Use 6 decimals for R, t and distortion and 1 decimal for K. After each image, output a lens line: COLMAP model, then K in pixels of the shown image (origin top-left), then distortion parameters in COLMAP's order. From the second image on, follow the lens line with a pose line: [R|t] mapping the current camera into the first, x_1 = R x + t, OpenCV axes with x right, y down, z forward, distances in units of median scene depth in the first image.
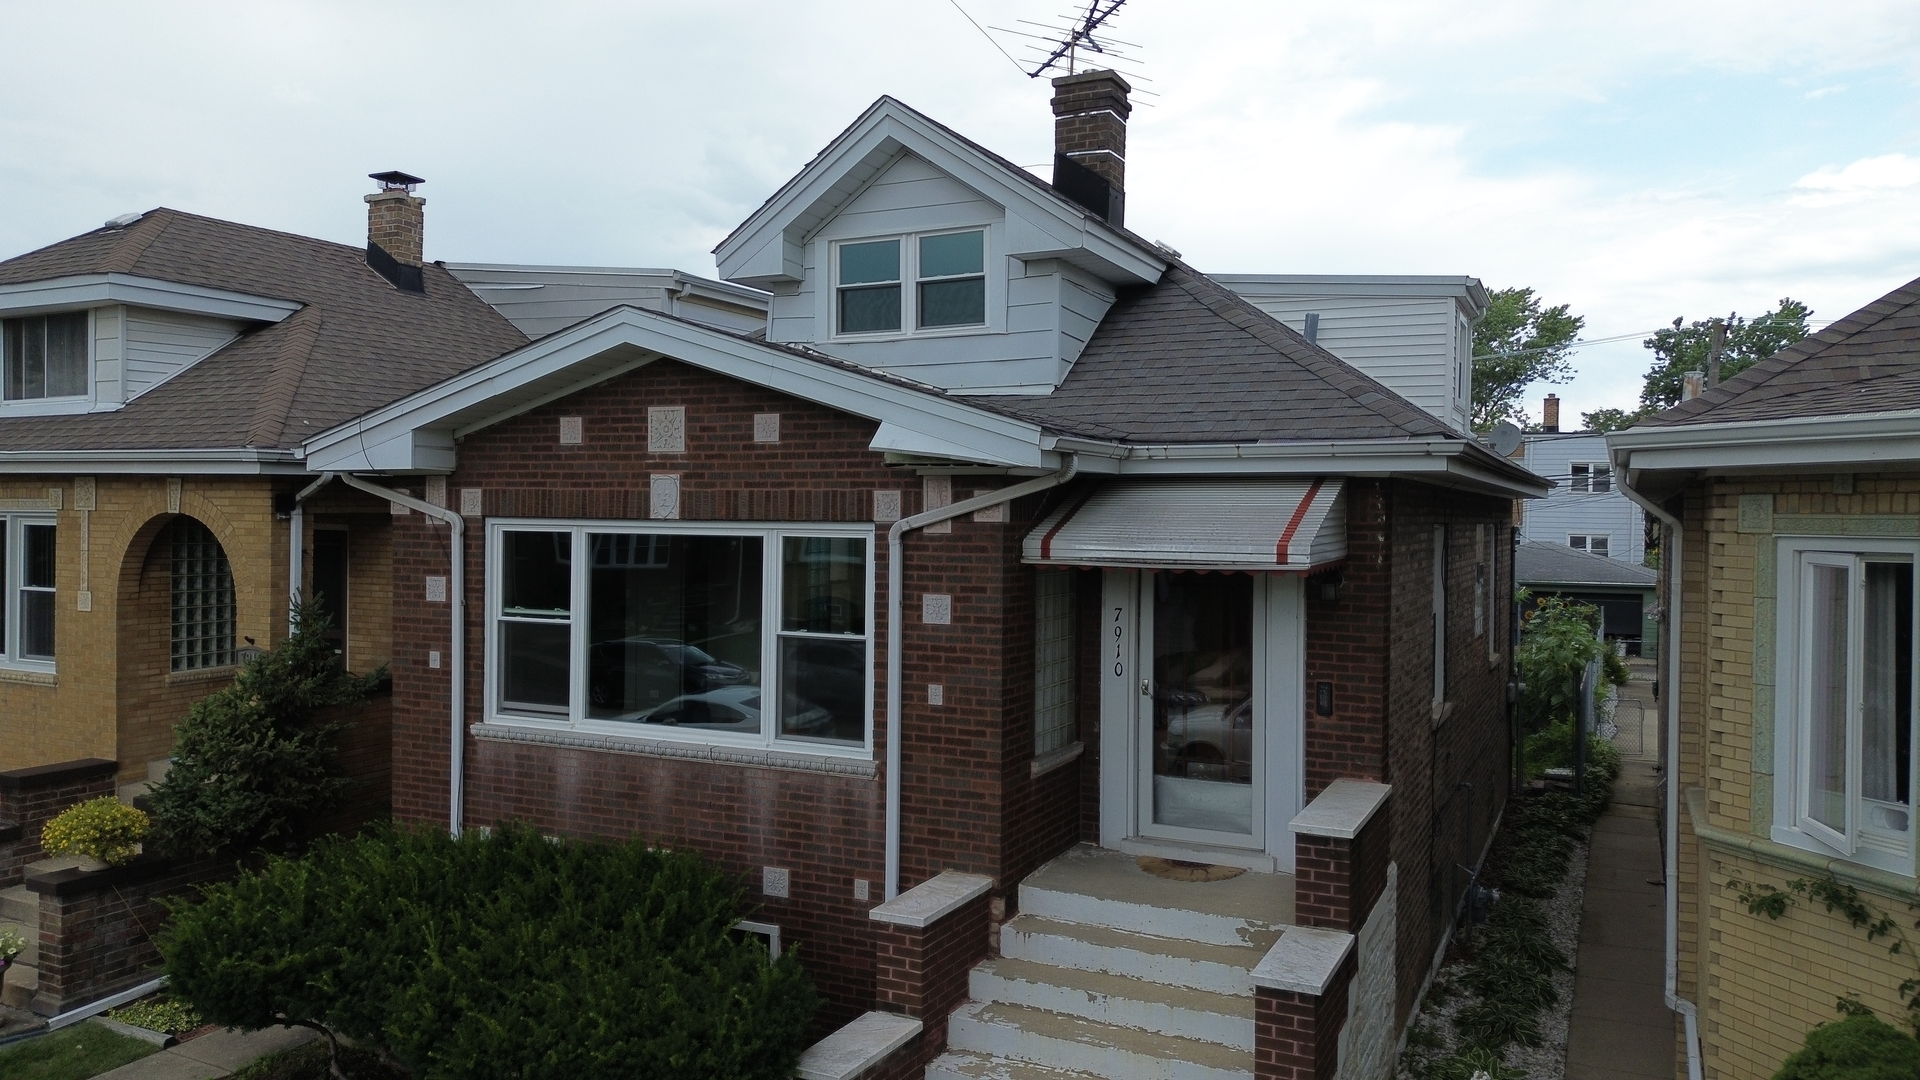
lens RADIAL K [[1354.3, 0, 960.9], [0, 1354.3, 535.4], [0, 0, 1]] dist [0.073487, -0.074686]
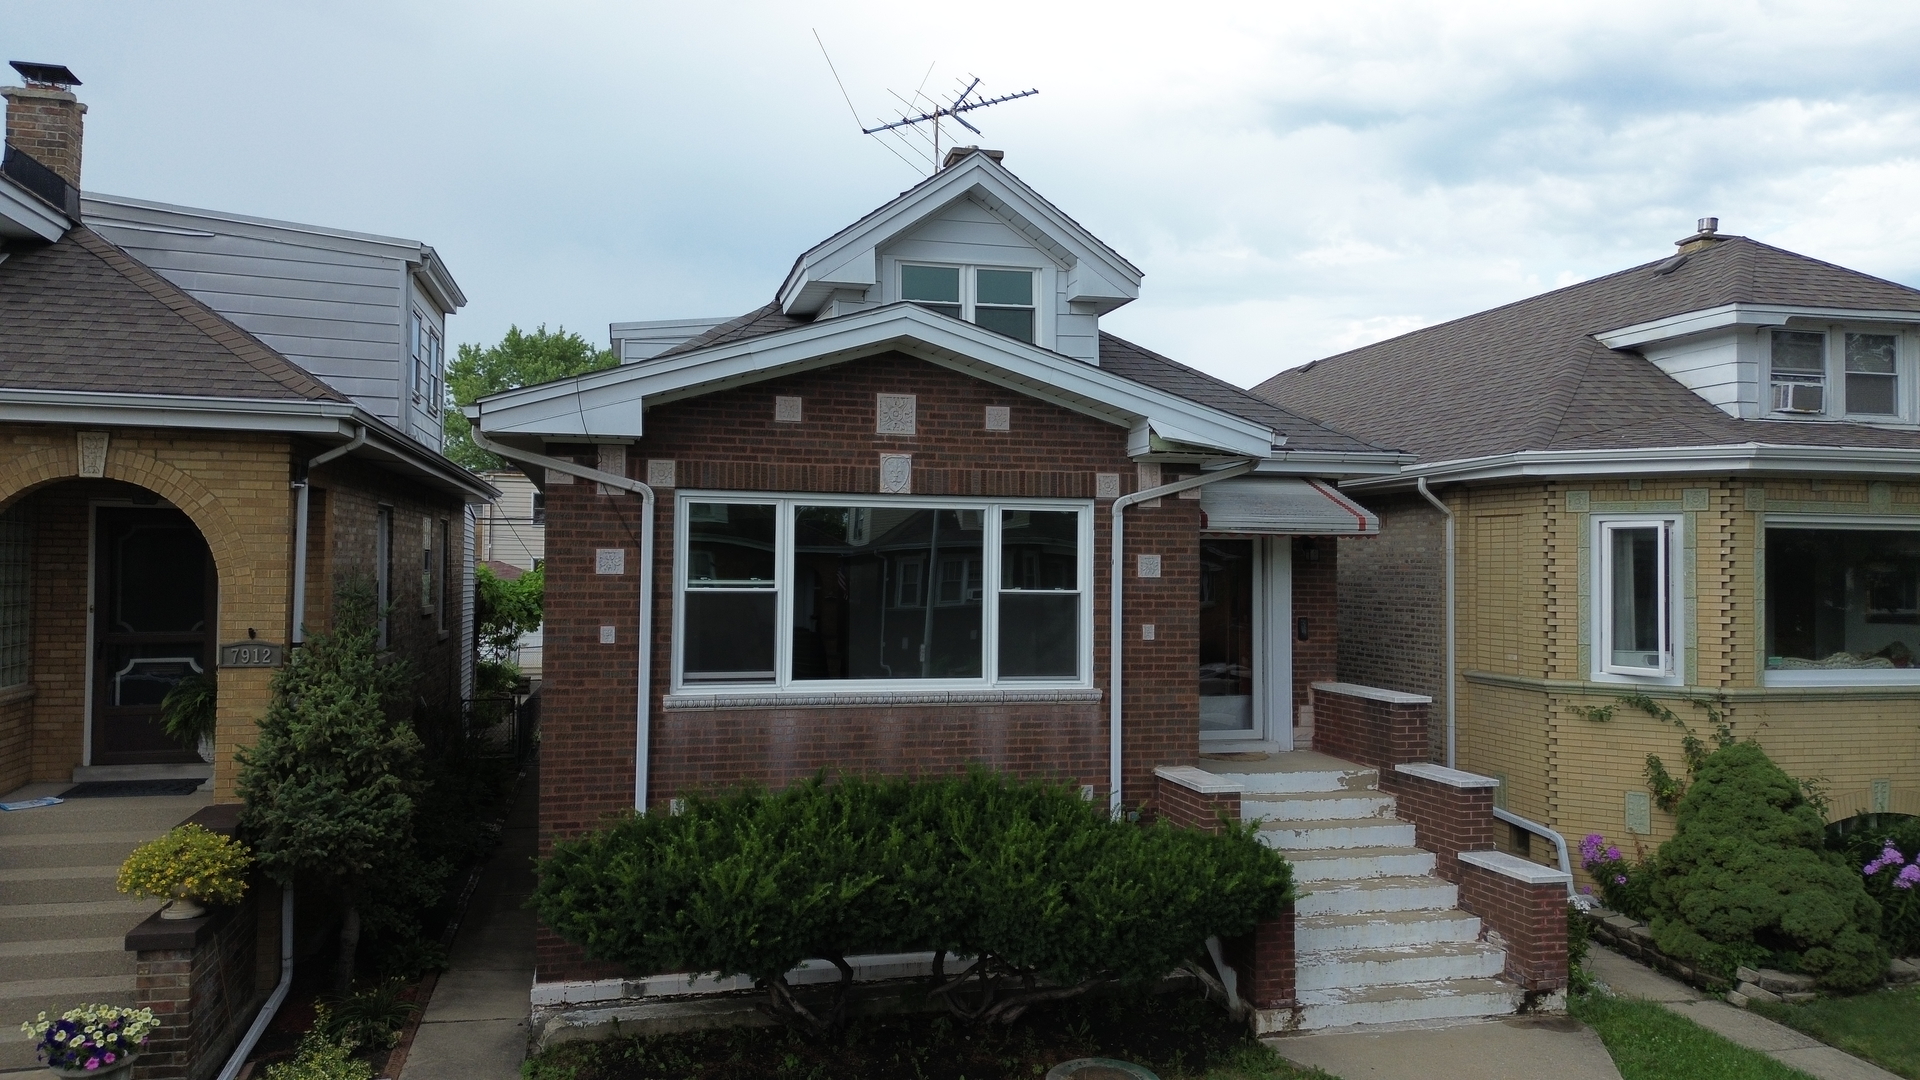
lens RADIAL K [[1354.3, 0, 959.9], [0, 1354.3, 535.6], [0, 0, 1]] dist [0.073487, -0.074686]
pose [[0.763843, 0.012614, 0.645279, -0.900762], [0.007983, 0.999548, -0.028990, 0.055711], [-0.645353, 0.027295, 0.763396, 0.112137]]
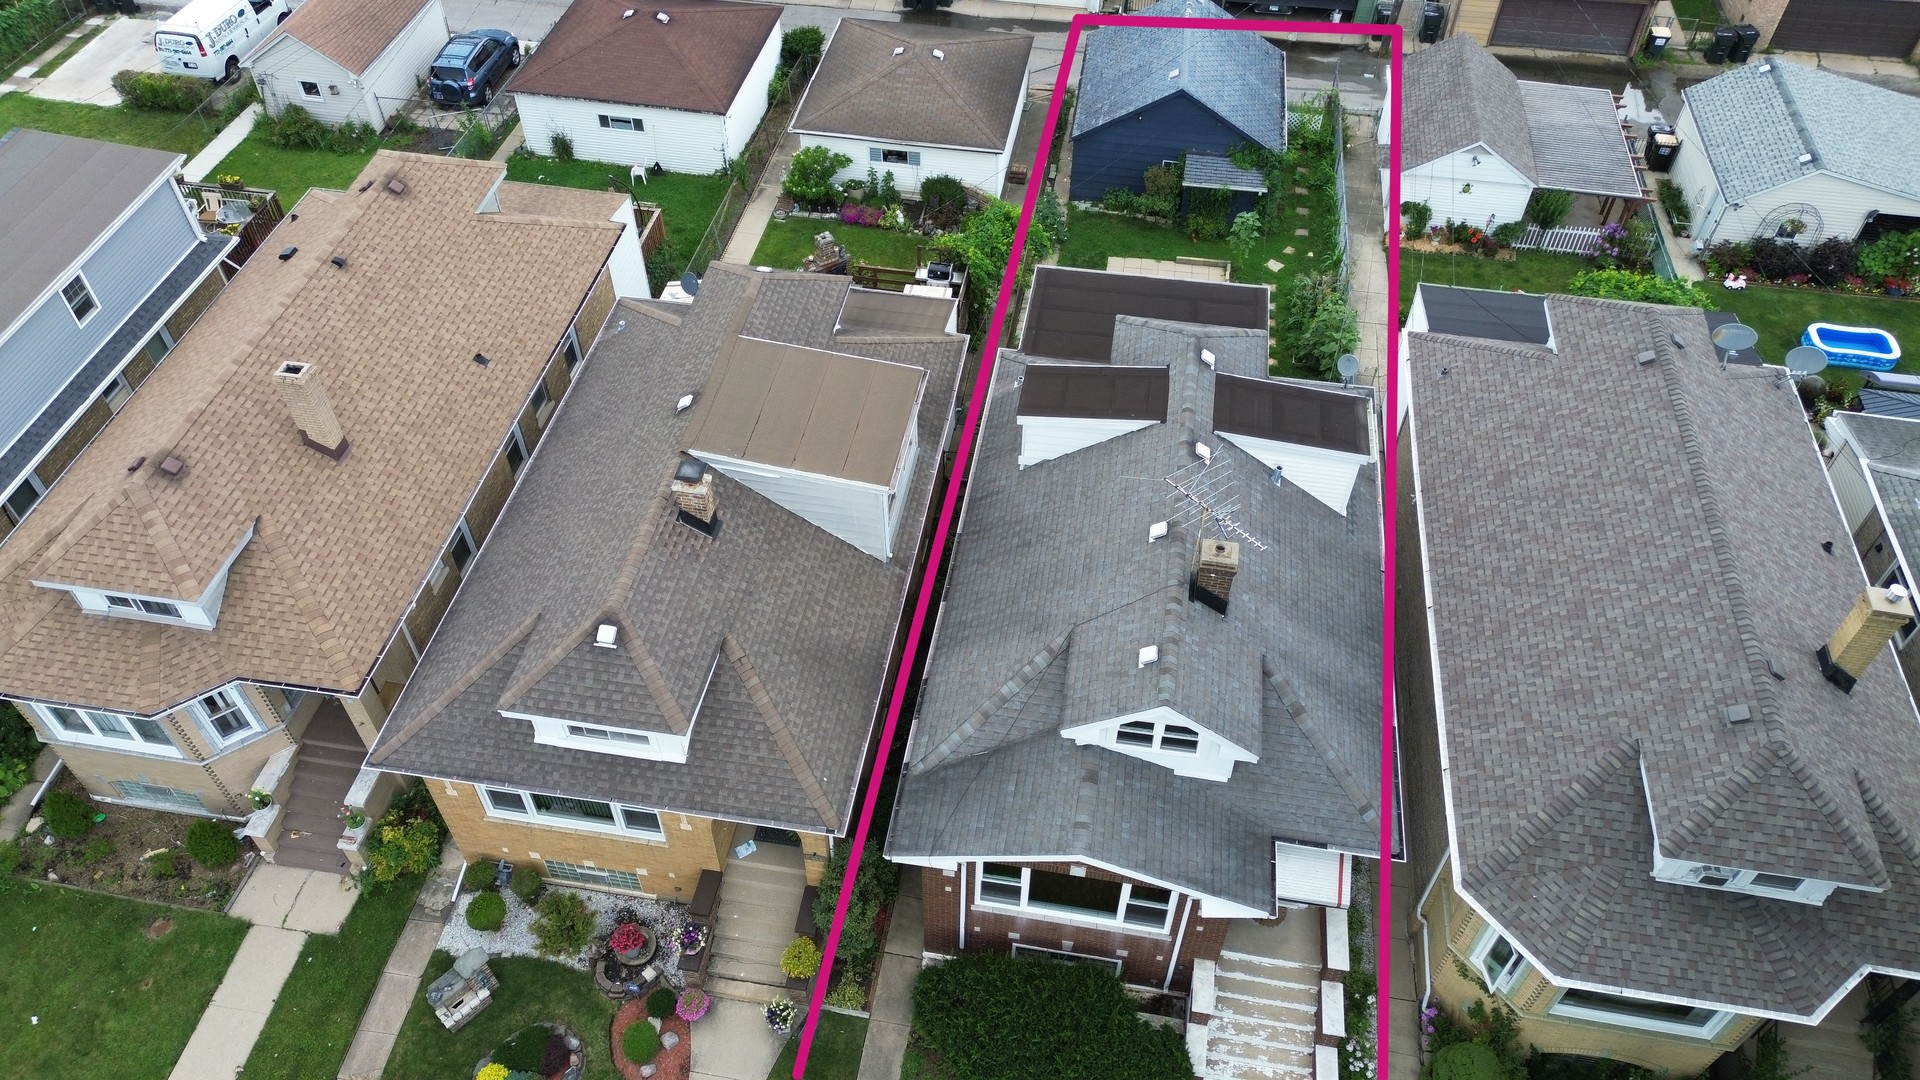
lens RADIAL K [[1354.3, 0, 959.7], [0, 1354.3, 532.0], [0, 0, 1]] dist [0.073487, -0.074686]
pose [[0.958082, -0.211693, 0.193044, -0.744223], [0.006536, 0.689785, 0.723984, -2.135252], [-0.286421, -0.692374, 0.662254, -0.090061]]
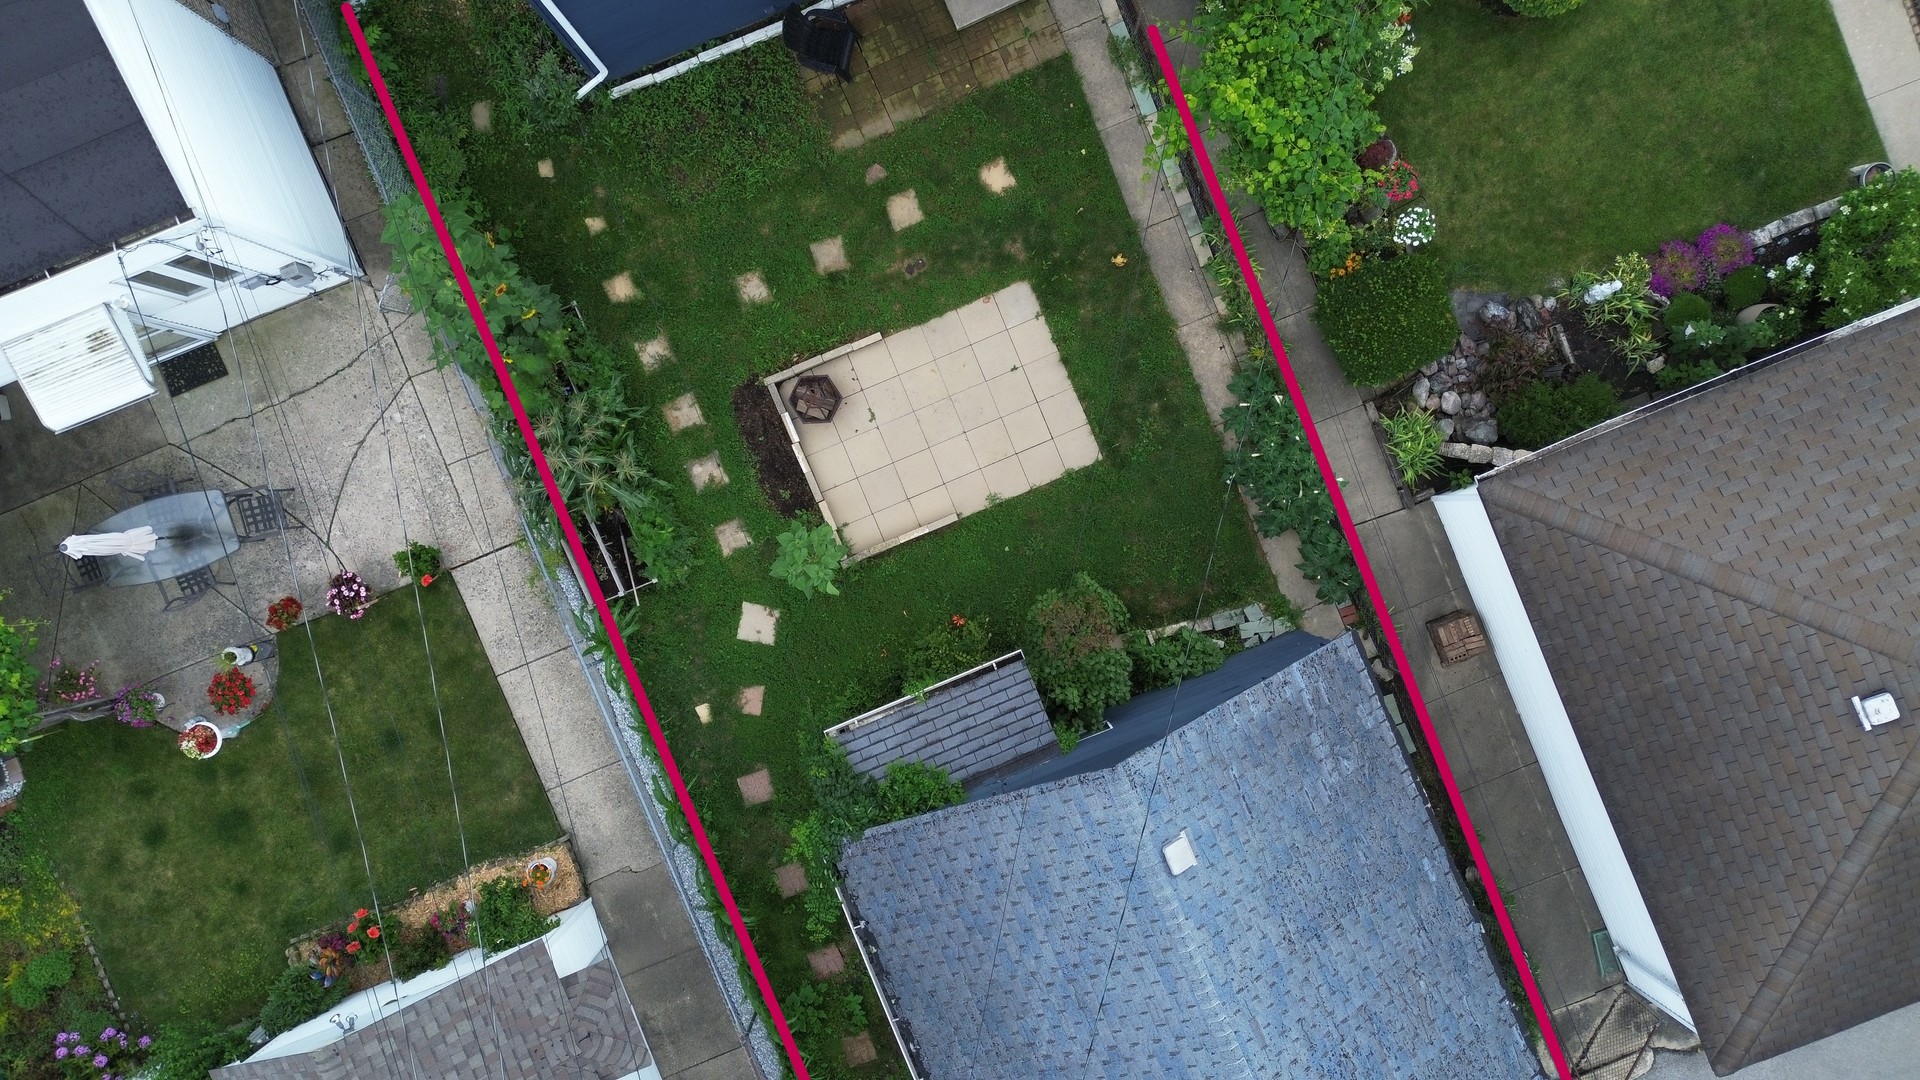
lens RADIAL K [[1354.3, 0, 959.5], [0, 1354.3, 532.4], [0, 0, 1]] dist [0.073487, -0.074686]
pose [[-0.666036, 0.745917, 0.002162, 0.910680], [-0.023781, -0.024131, 0.999426, -1.443593], [0.745541, 0.665602, 0.033810, 3.066995]]
